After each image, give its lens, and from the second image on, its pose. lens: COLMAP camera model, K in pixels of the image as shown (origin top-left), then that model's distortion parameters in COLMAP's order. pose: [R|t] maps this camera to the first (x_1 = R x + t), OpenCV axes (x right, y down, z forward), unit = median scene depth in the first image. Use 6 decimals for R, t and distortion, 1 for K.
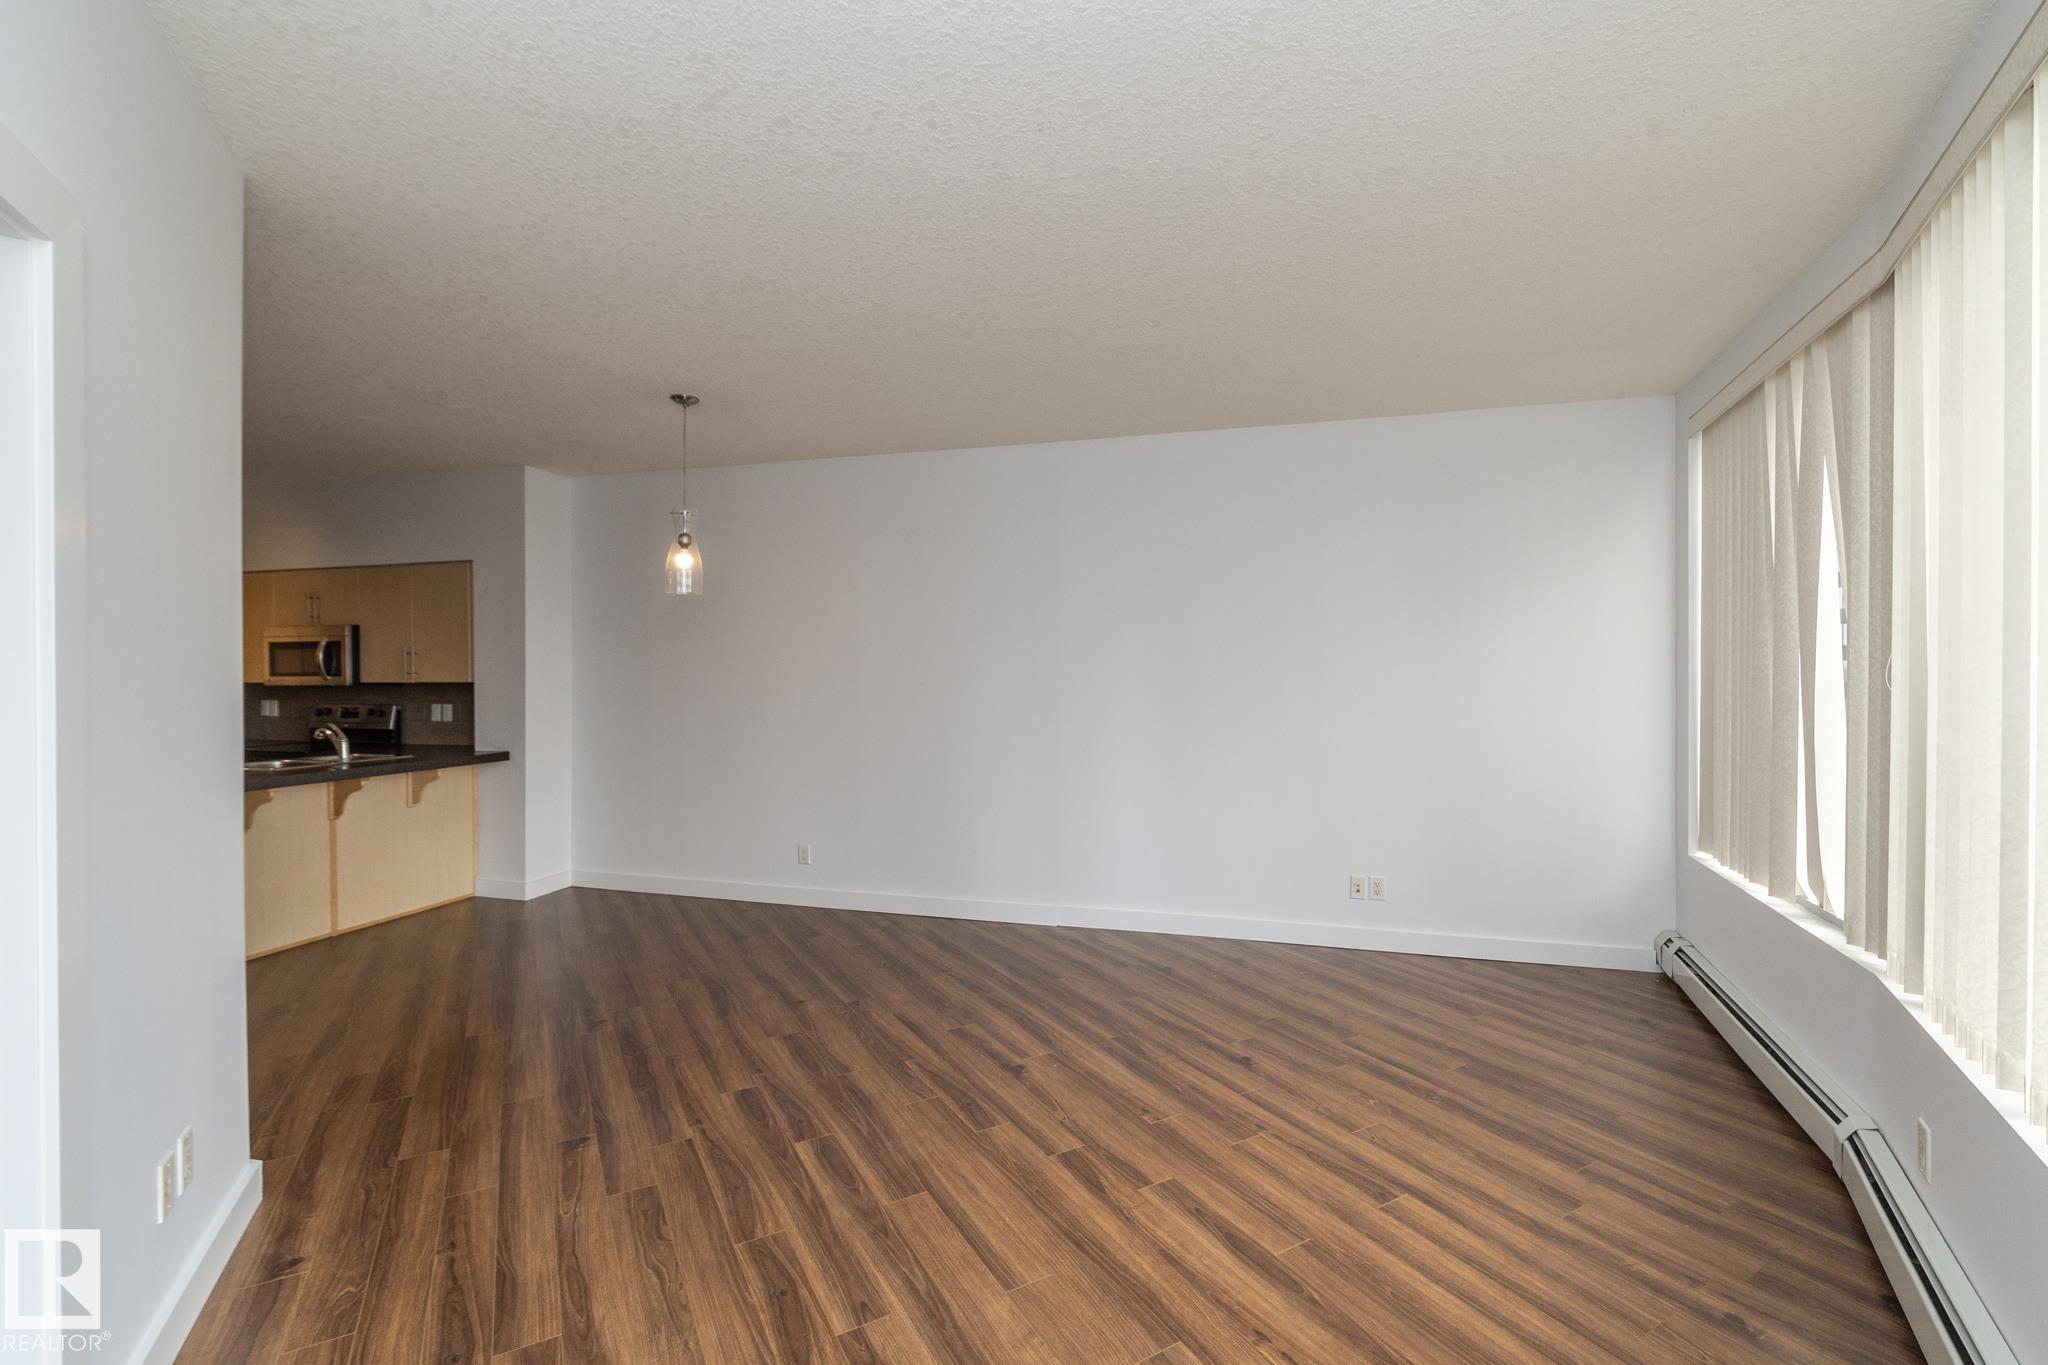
lens RADIAL K [[866.9, 0, 1025.3], [0, 866.9, 681.8], [0, 0, 1]] dist [-0.003709, 0.000990]
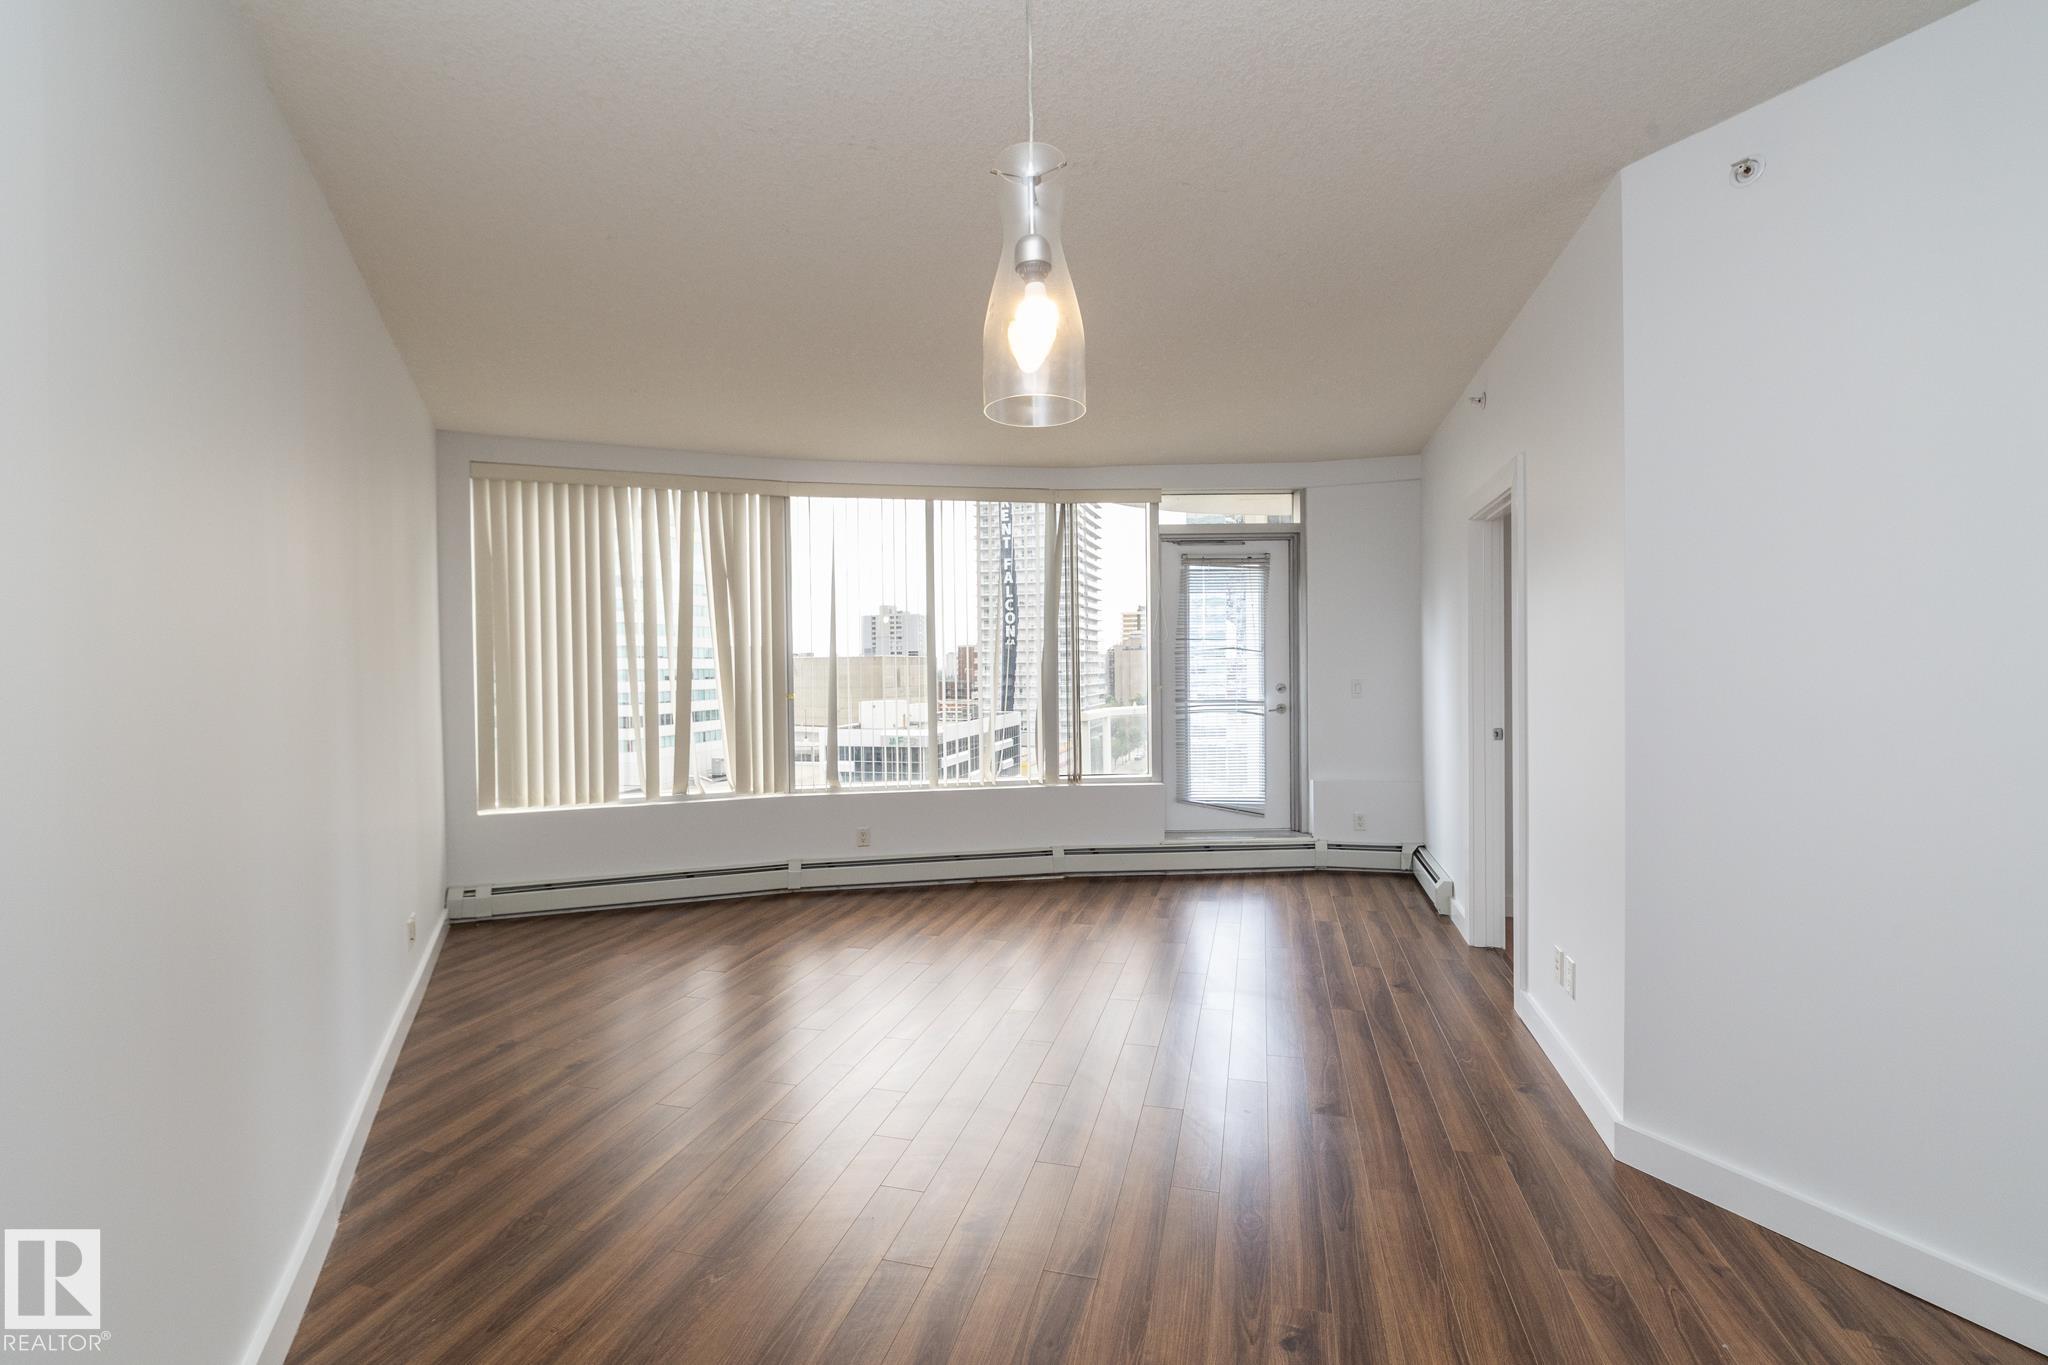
lens RADIAL K [[866.9, 0, 1023.1], [0, 866.9, 686.0], [0, 0, 1]] dist [-0.003709, 0.000990]
pose [[-0.699529, -0.007307, 0.714567, -0.736022], [0.019467, 0.999382, 0.029276, -0.007262], [-0.714339, 0.034390, -0.698954, 1.446960]]
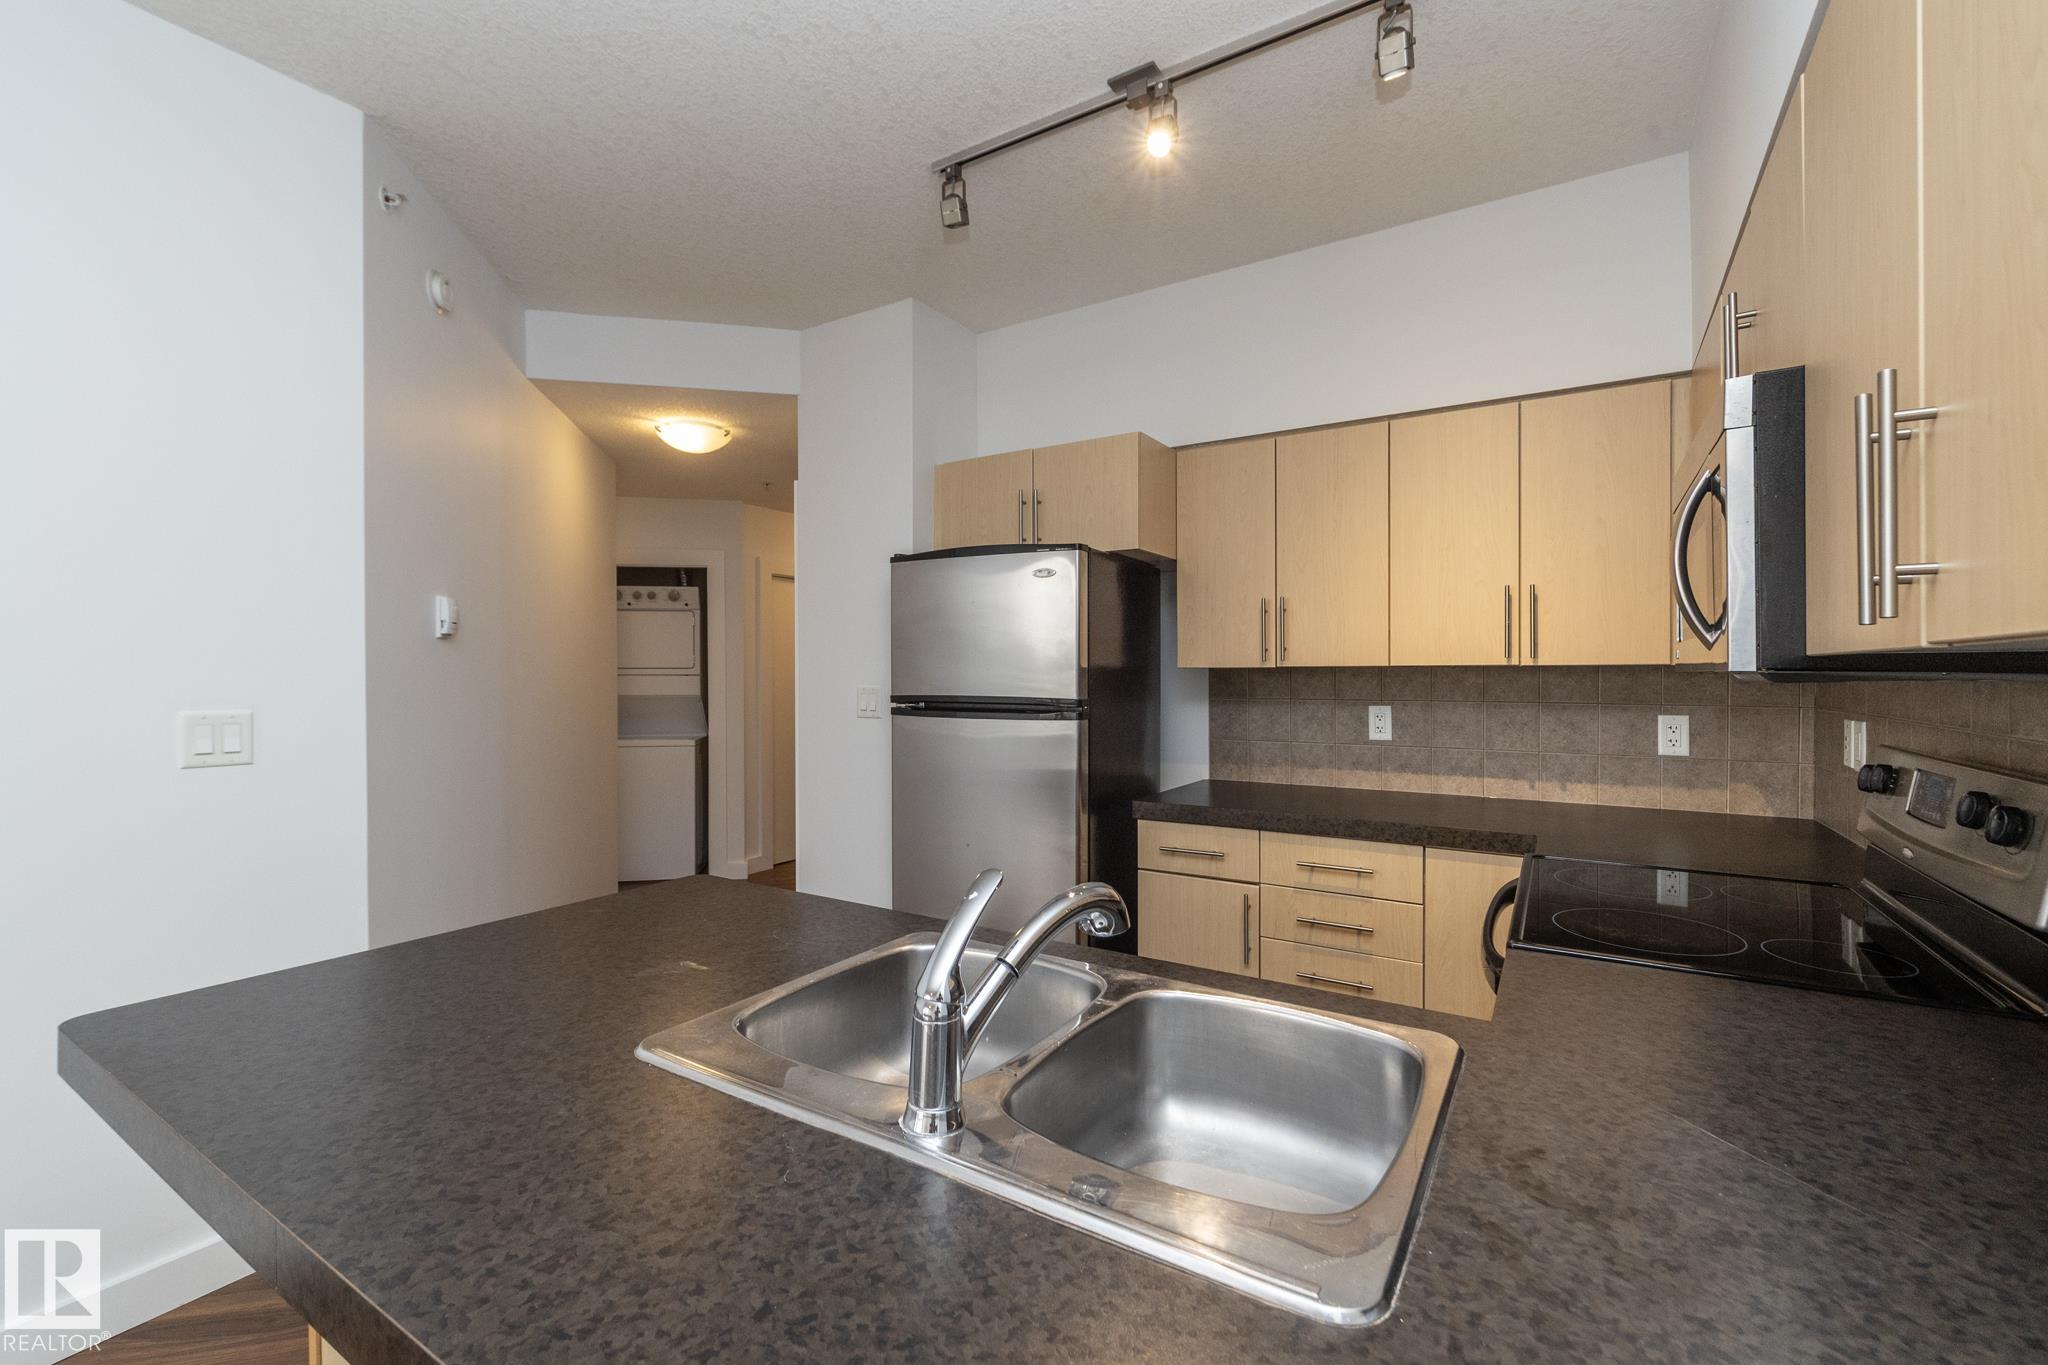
lens RADIAL K [[866.9, 0, 1025.8], [0, 866.9, 680.6], [0, 0, 1]] dist [-0.003709, 0.000990]
pose [[-0.287493, 0.009261, -0.957738, -0.873983], [-0.005981, 0.999916, 0.011464, 0.008210], [0.957764, 0.009024, -0.287414, 1.460948]]
